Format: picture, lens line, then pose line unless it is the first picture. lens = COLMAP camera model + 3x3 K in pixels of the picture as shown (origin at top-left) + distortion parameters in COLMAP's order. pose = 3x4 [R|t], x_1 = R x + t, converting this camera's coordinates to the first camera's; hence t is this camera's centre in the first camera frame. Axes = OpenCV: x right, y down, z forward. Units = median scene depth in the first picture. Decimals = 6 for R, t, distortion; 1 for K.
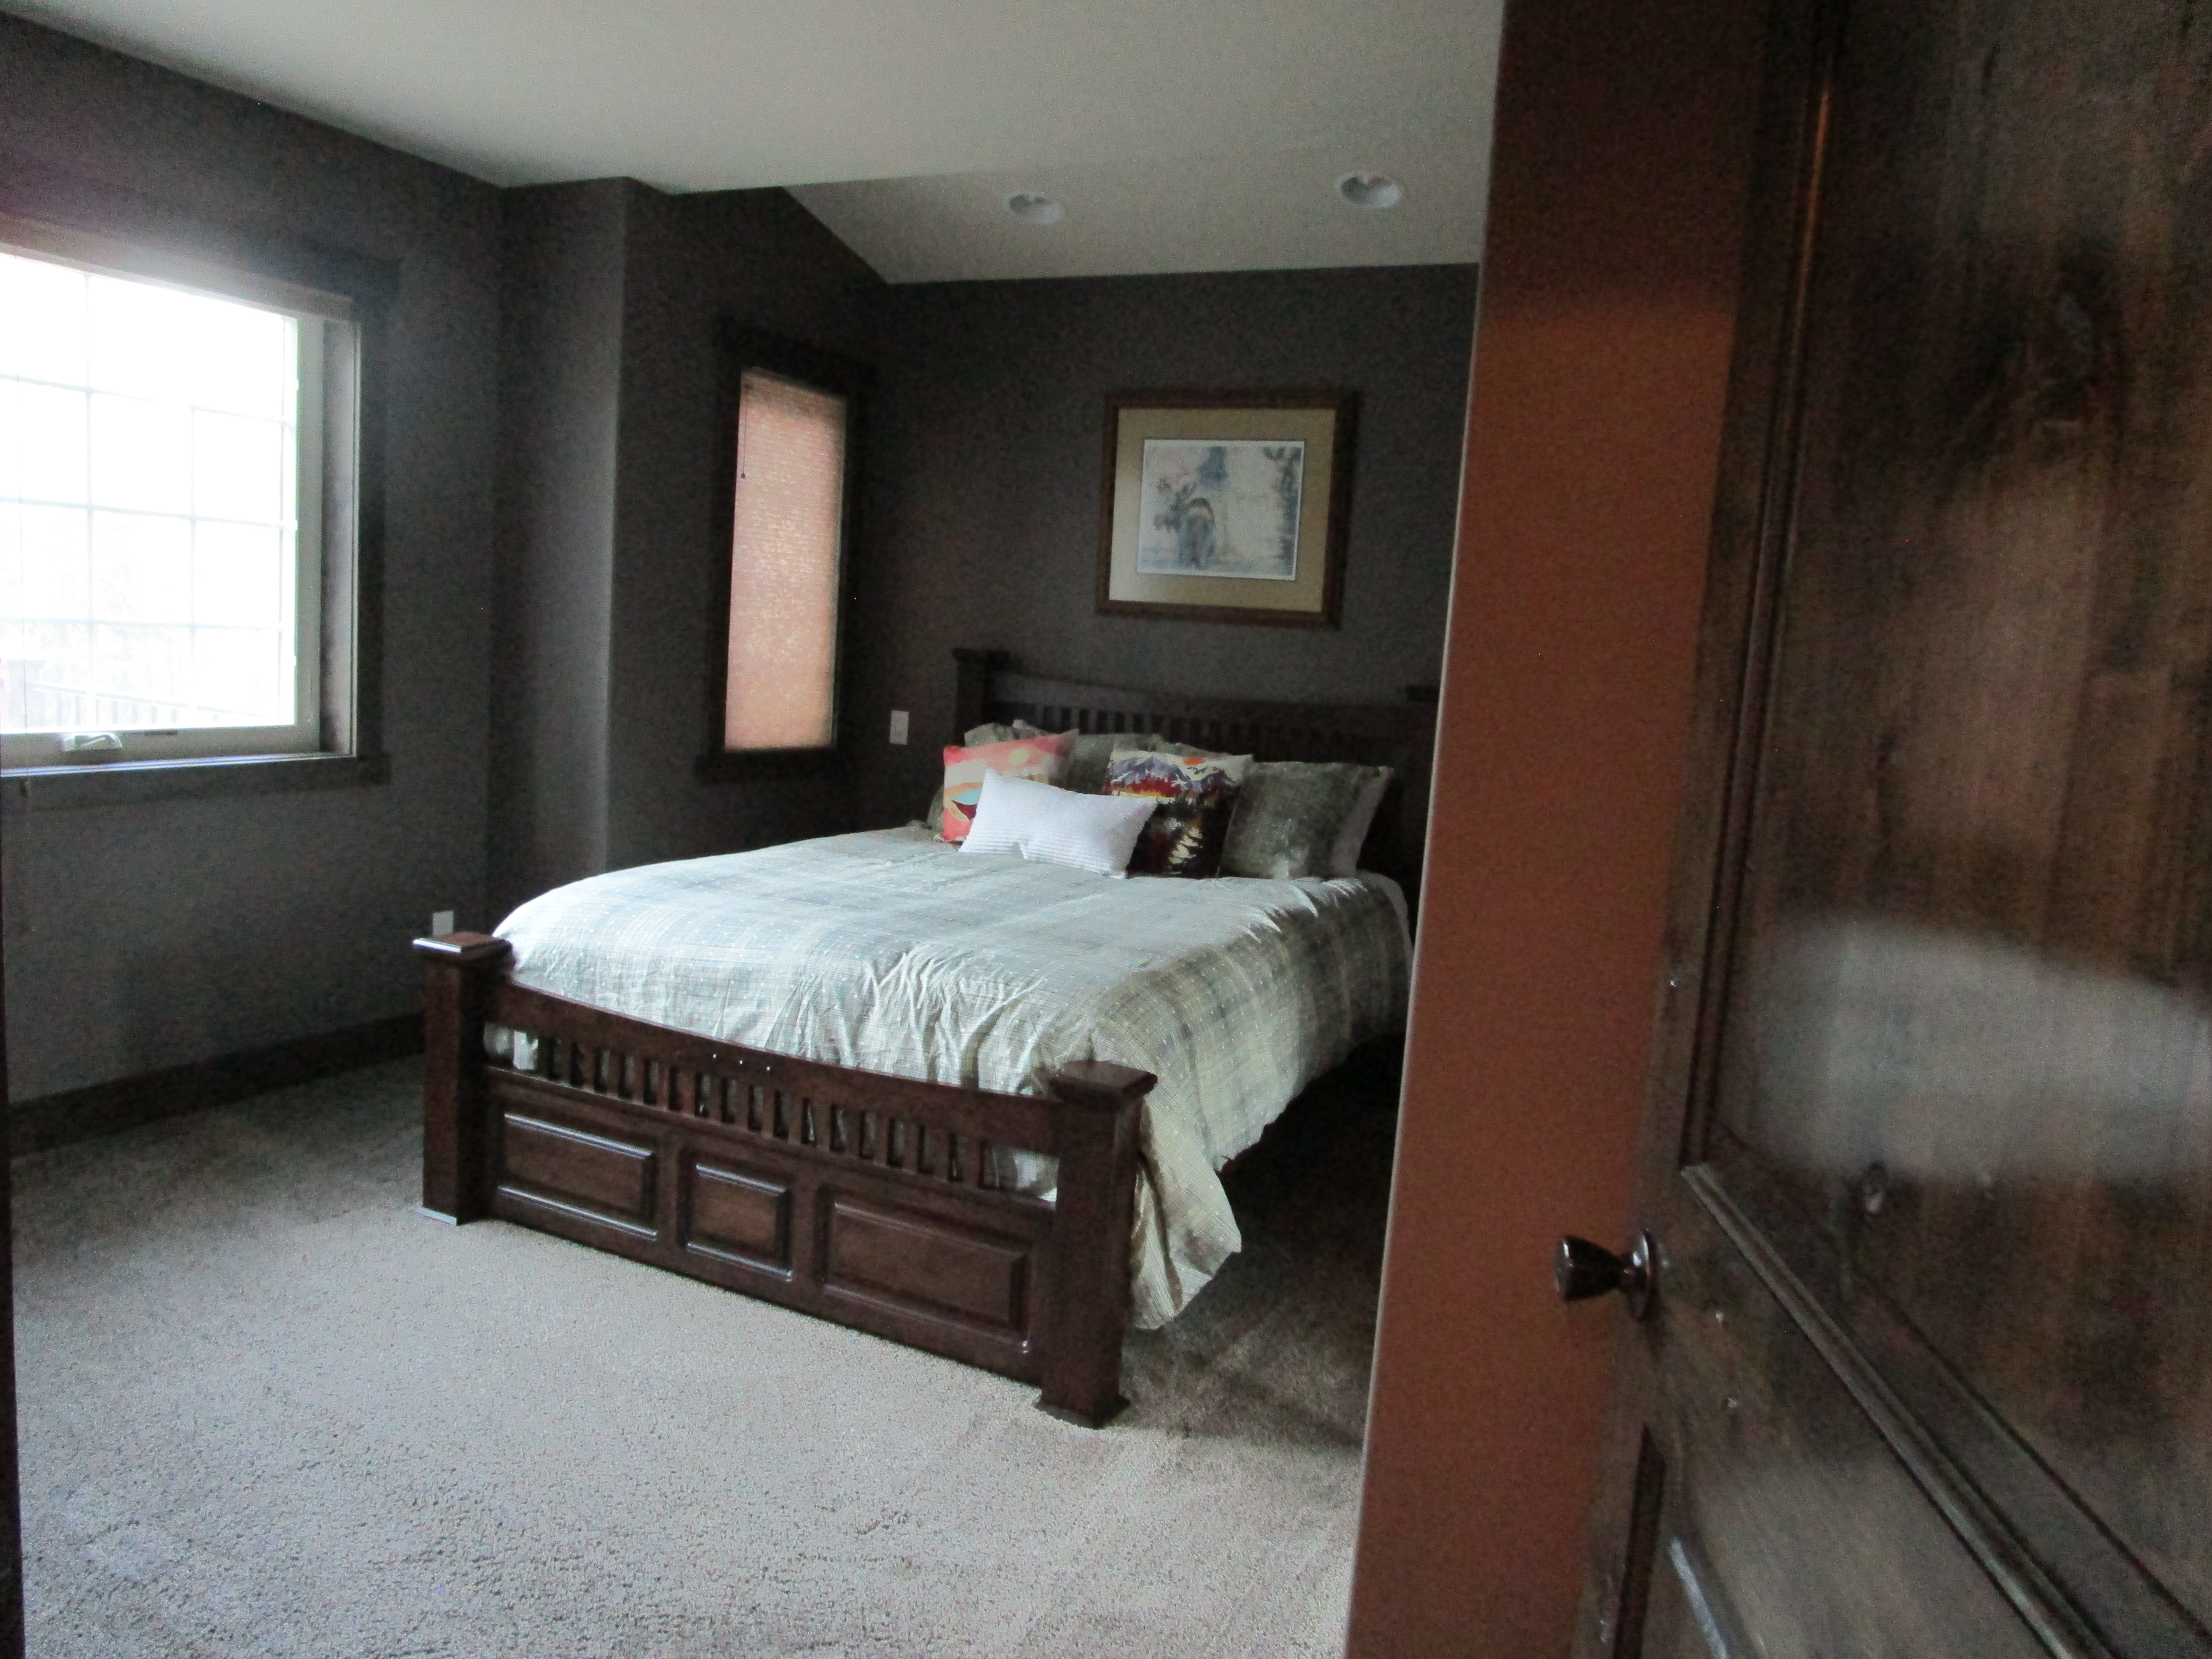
lens RADIAL K [[1575.9, 0, 1106.0], [0, 1575.9, 829.5], [0, 0, 1]] dist [-0.027461, 0.003539]
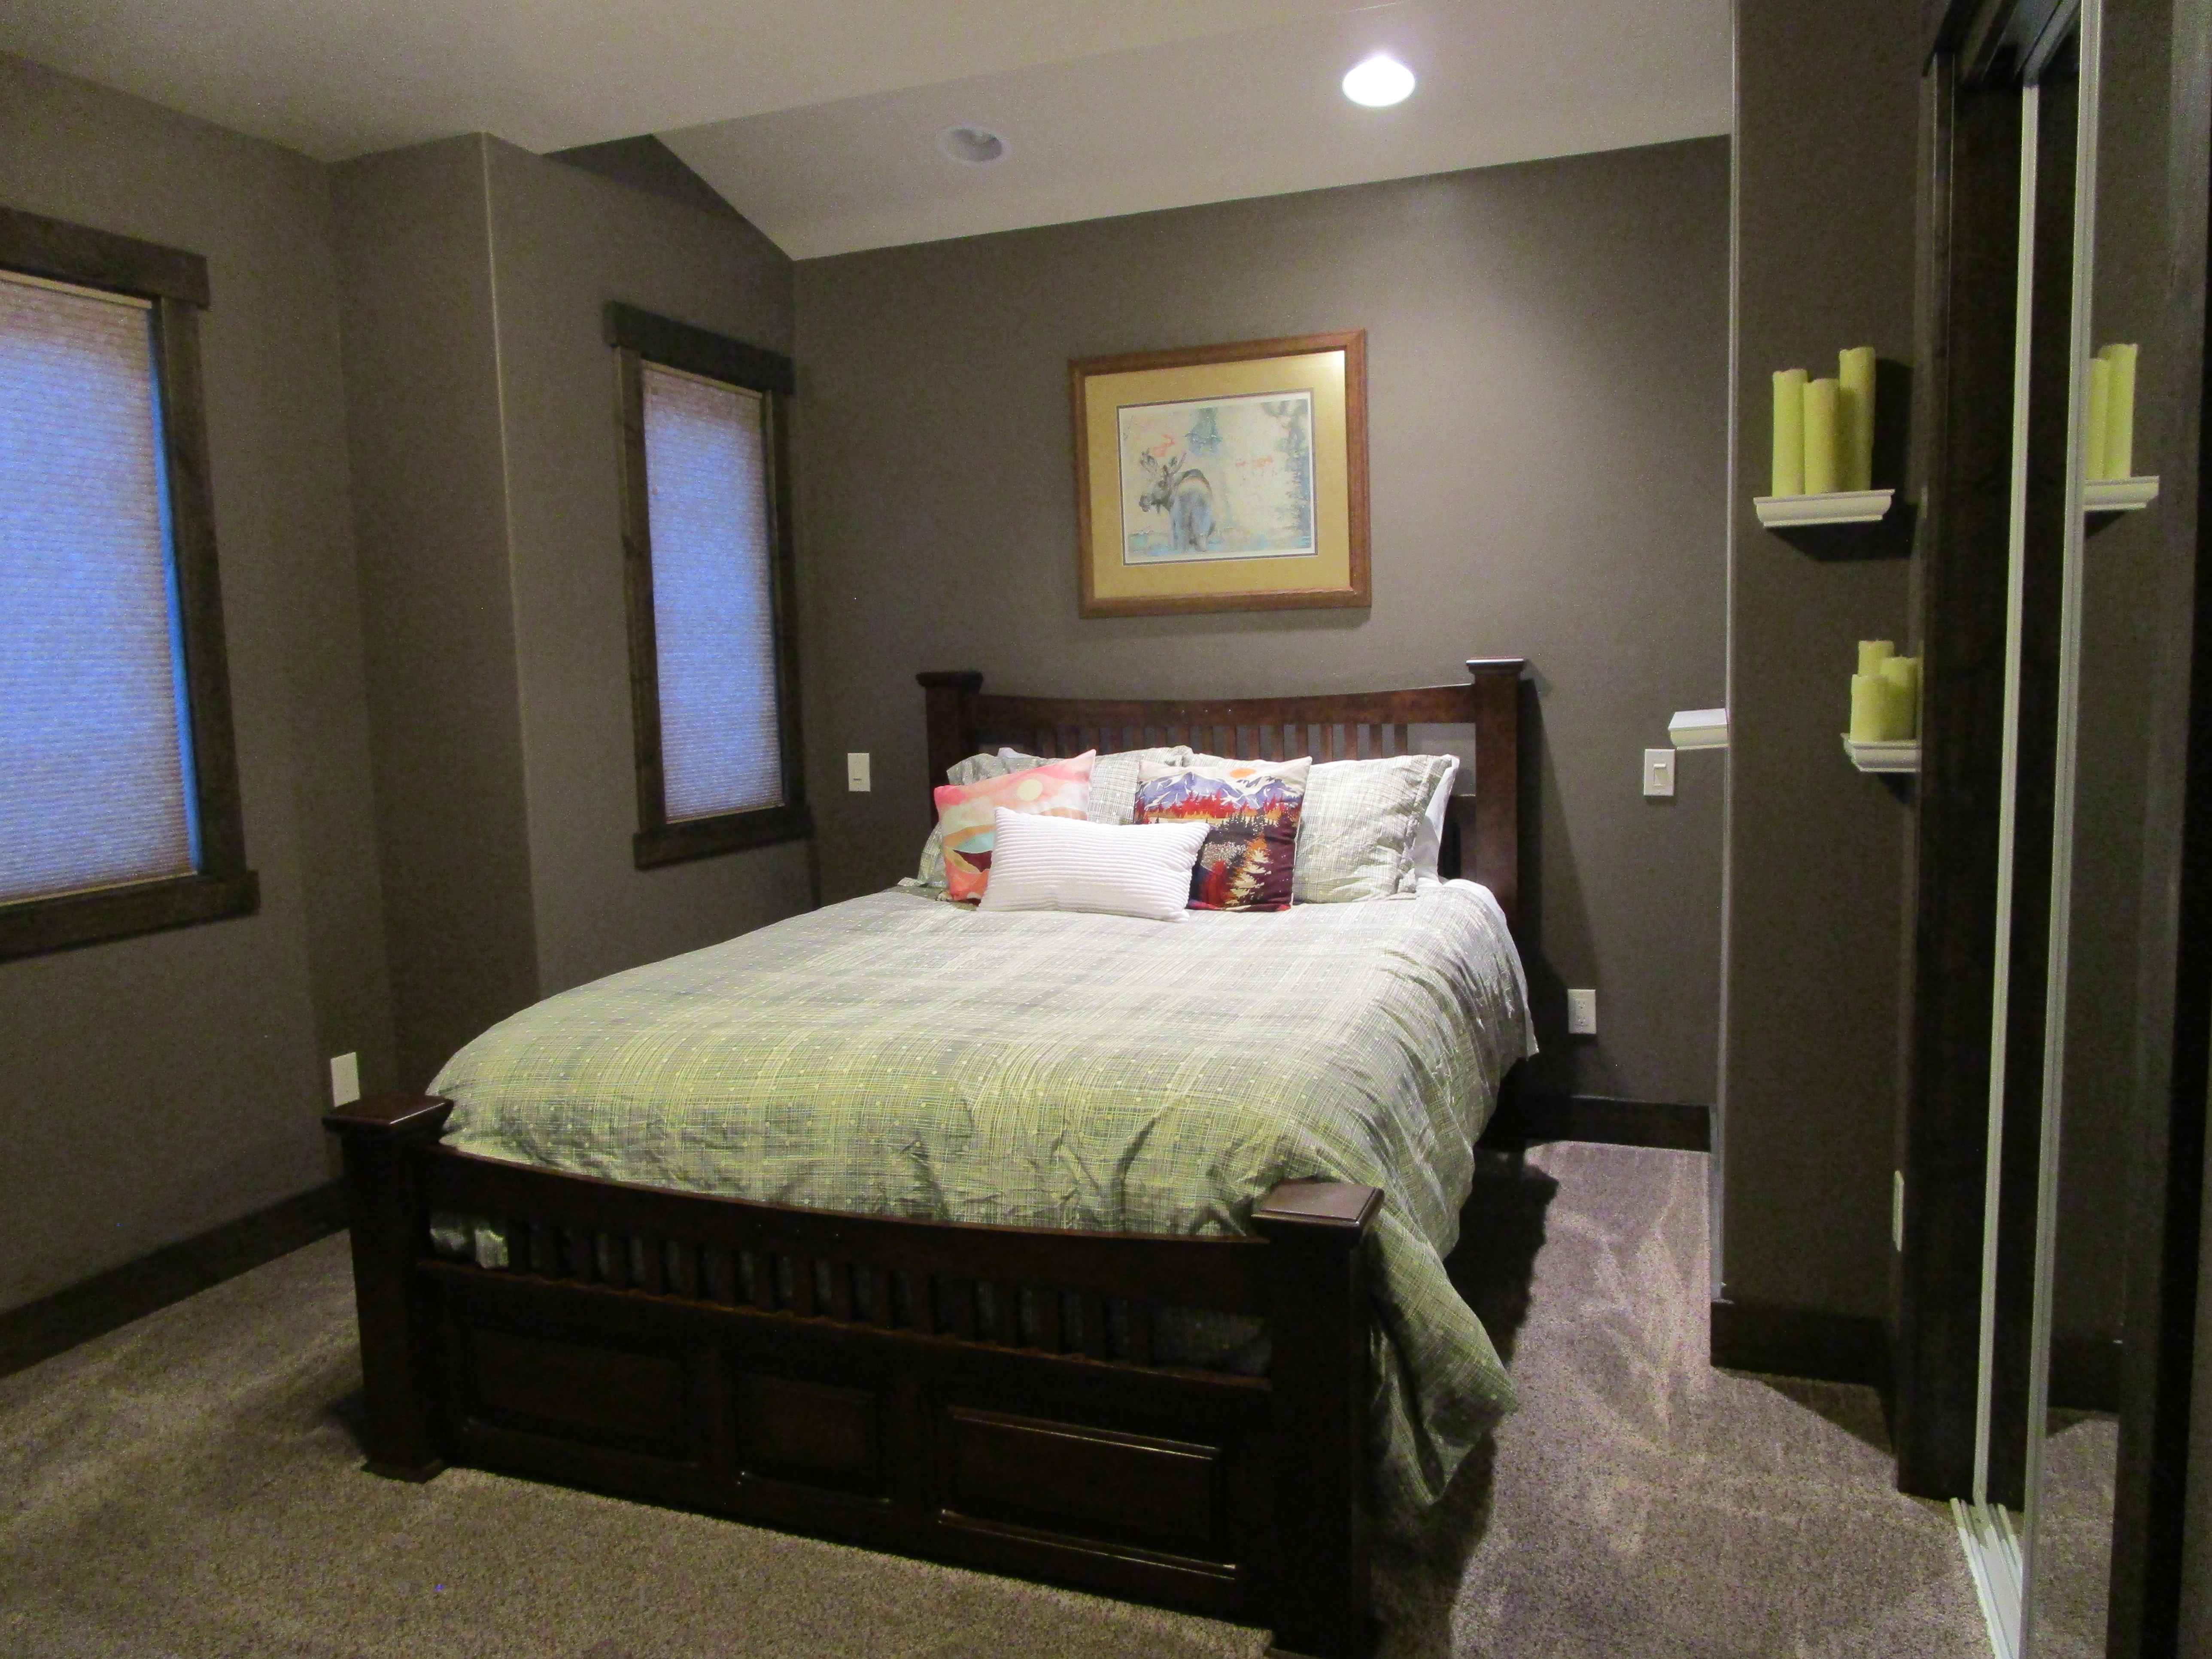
lens RADIAL K [[1575.9, 0, 1106.0], [0, 1575.9, 829.5], [0, 0, 1]] dist [-0.027461, 0.003539]
pose [[0.990791, -0.109724, 0.079329, -0.081397], [0.110926, 0.993769, -0.010891, -0.011404], [-0.077640, 0.019591, 0.996789, 0.158172]]
